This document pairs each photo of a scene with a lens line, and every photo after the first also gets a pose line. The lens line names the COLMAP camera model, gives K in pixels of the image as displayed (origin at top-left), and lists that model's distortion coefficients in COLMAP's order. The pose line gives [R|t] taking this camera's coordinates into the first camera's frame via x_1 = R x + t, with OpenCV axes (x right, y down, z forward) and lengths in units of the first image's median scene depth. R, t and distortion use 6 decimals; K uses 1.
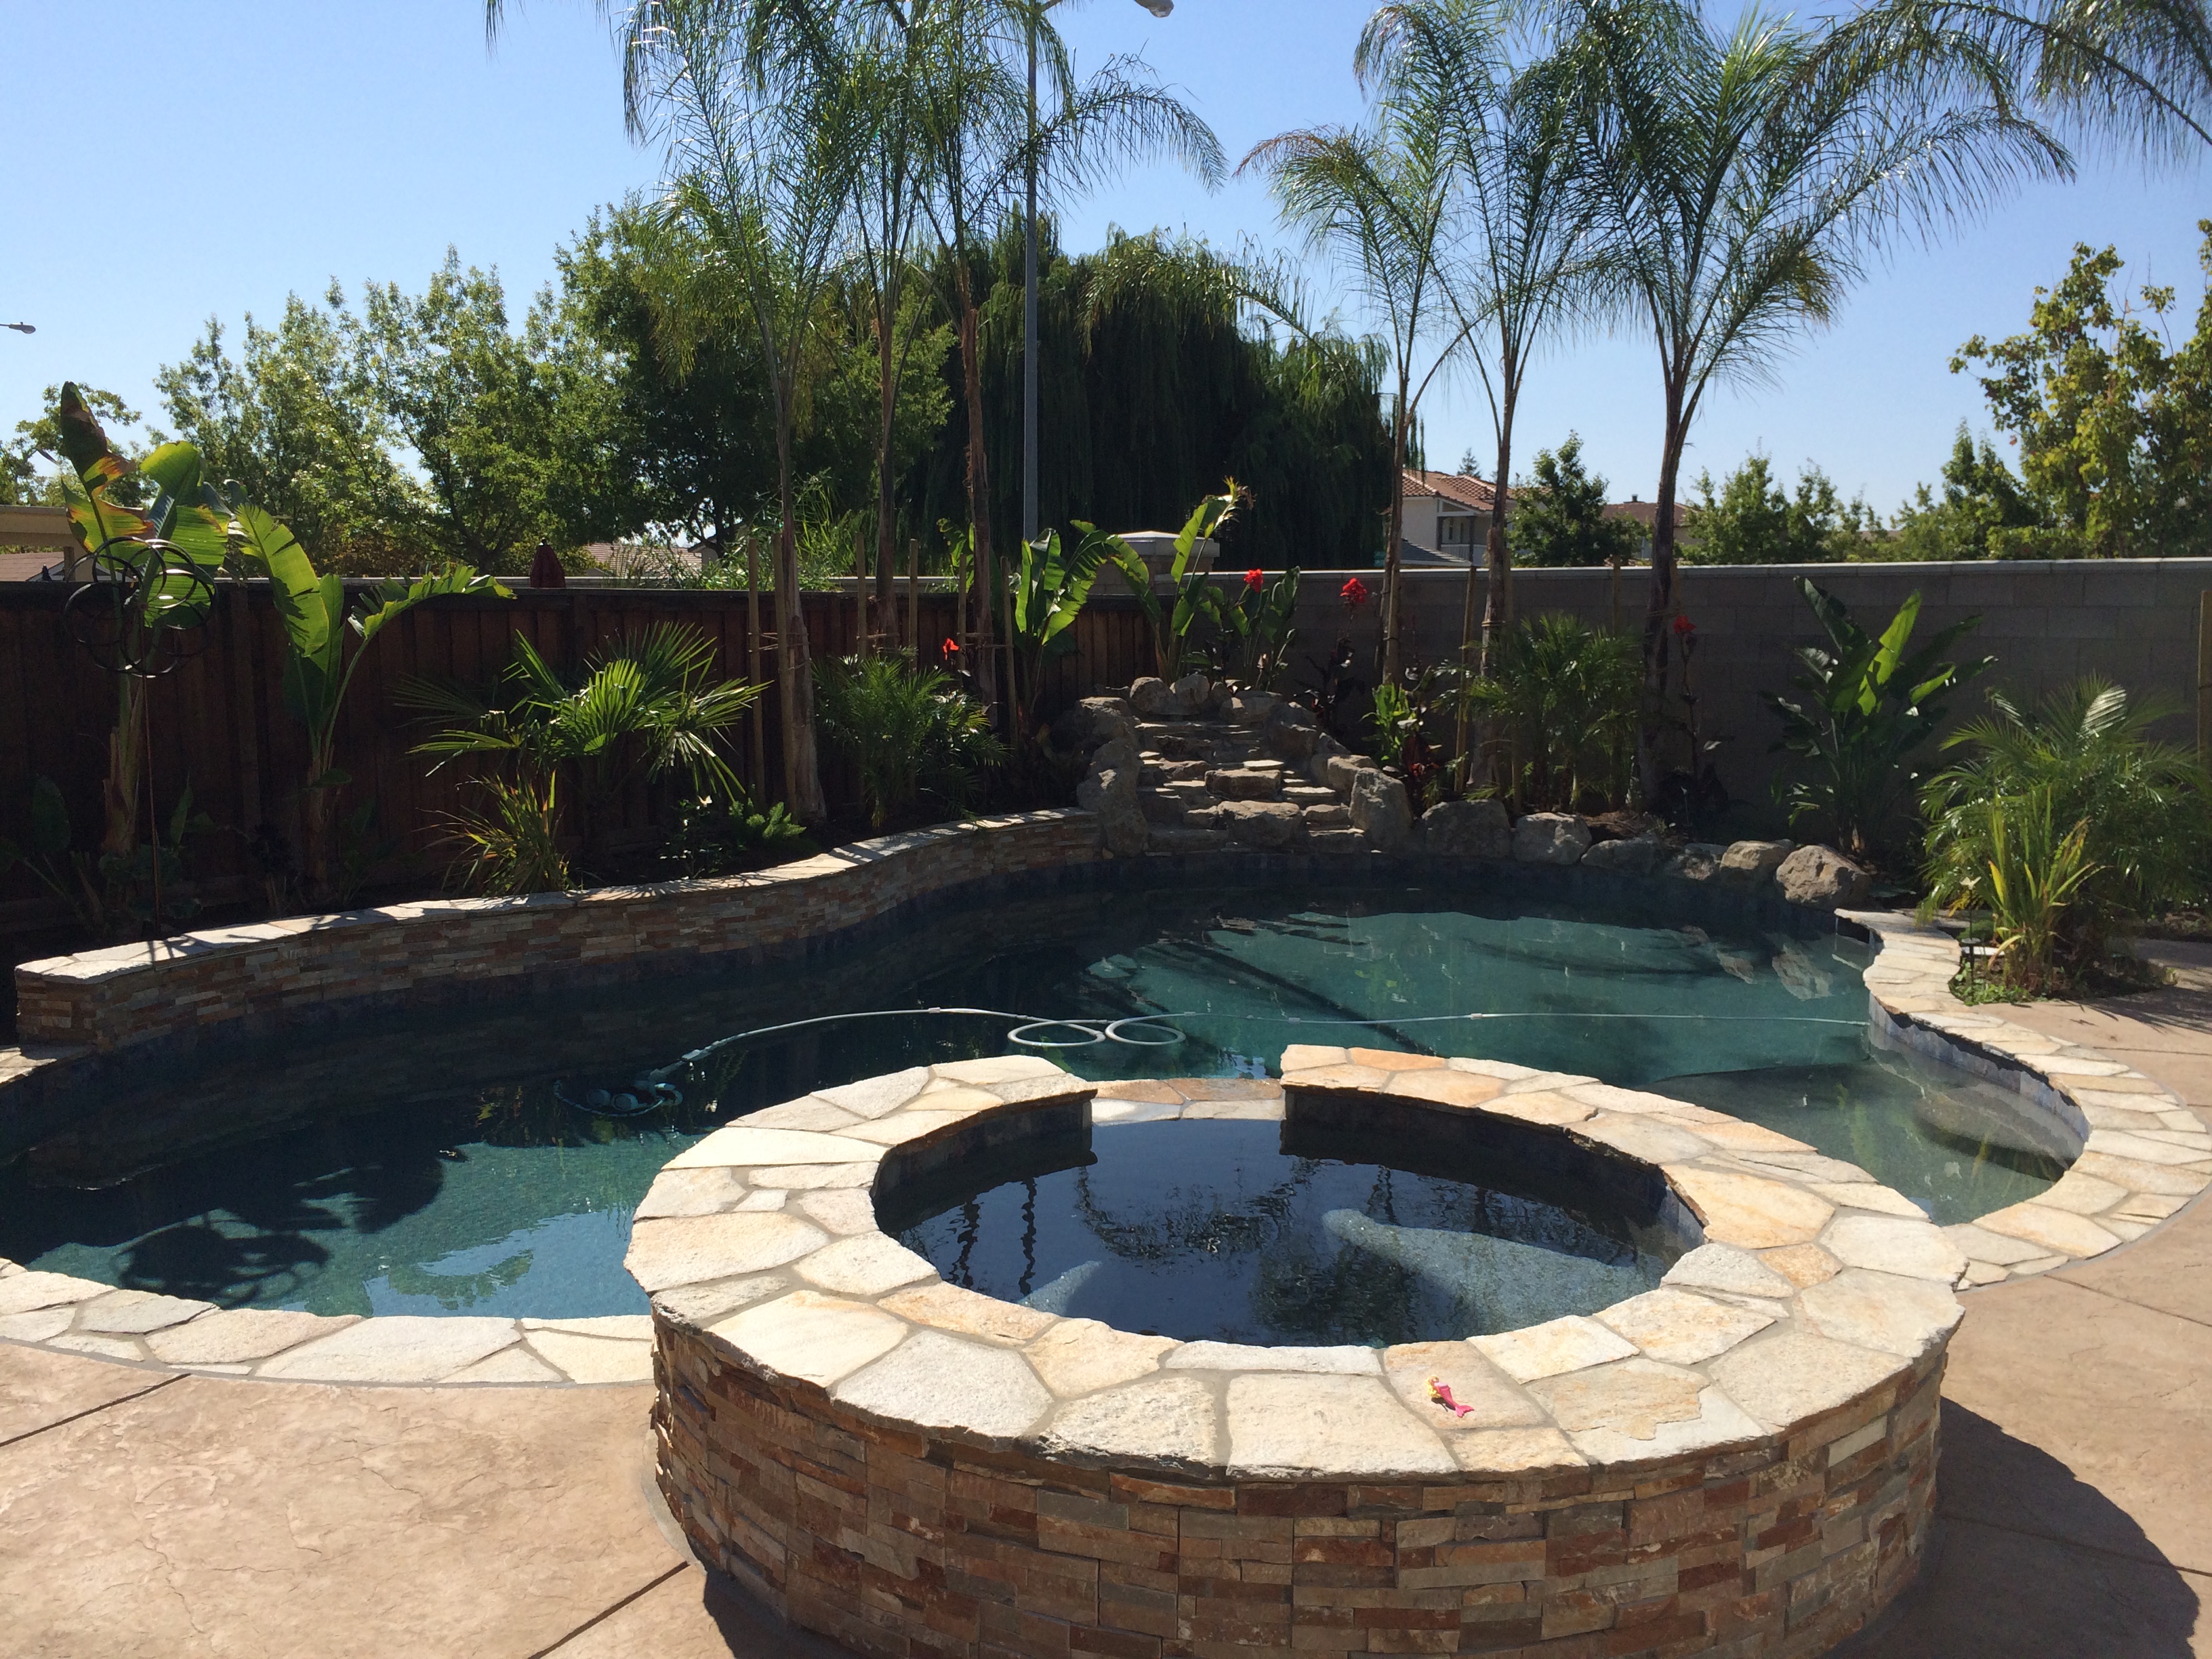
lens RADIAL K [[1916.8, 0, 1102.4], [0, 1916.8, 831.7], [0, 0, 1]] dist [0.074623, -0.103320]
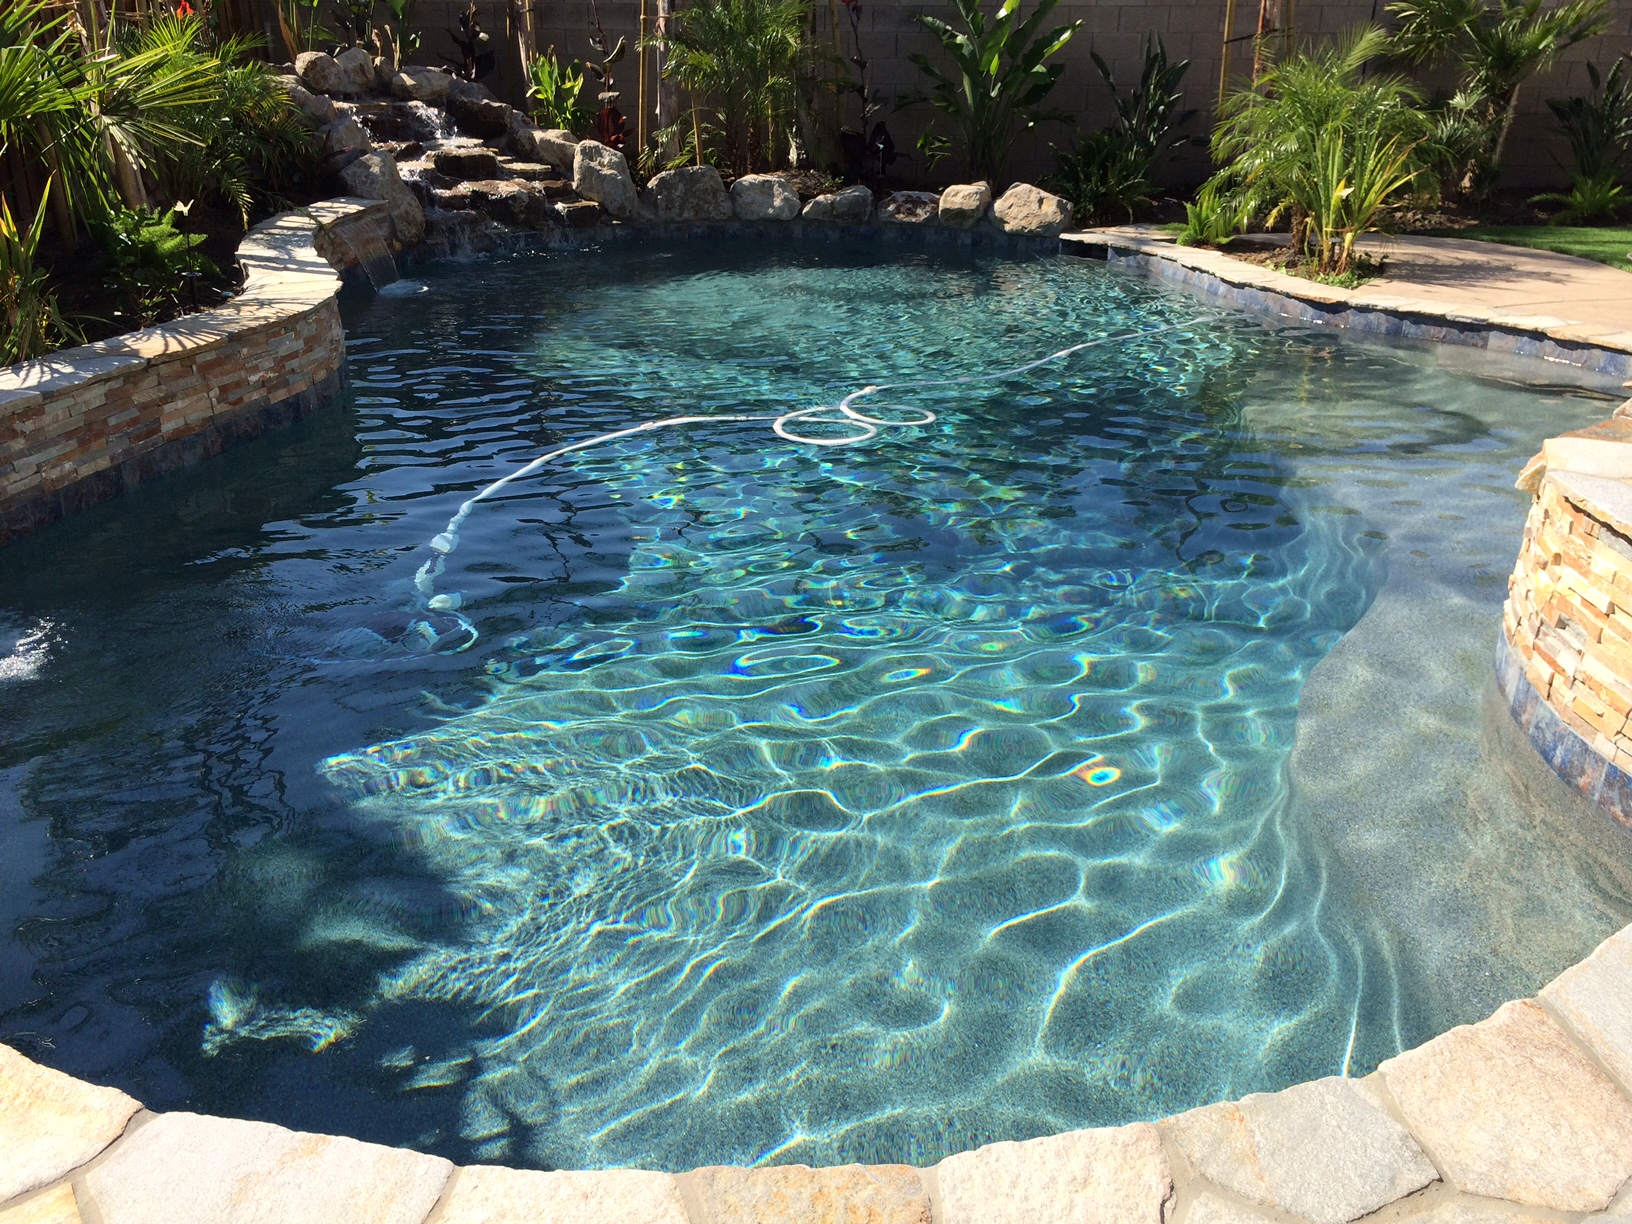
lens RADIAL K [[1414.2, 0, 821.5], [0, 1414.2, 623.0], [0, 0, 1]] dist [0.074623, -0.103320]
pose [[0.780783, -0.243198, 0.575528, -0.380006], [0.072165, 0.950074, 0.303566, -0.013839], [-0.620621, -0.195486, 0.759352, 0.374234]]
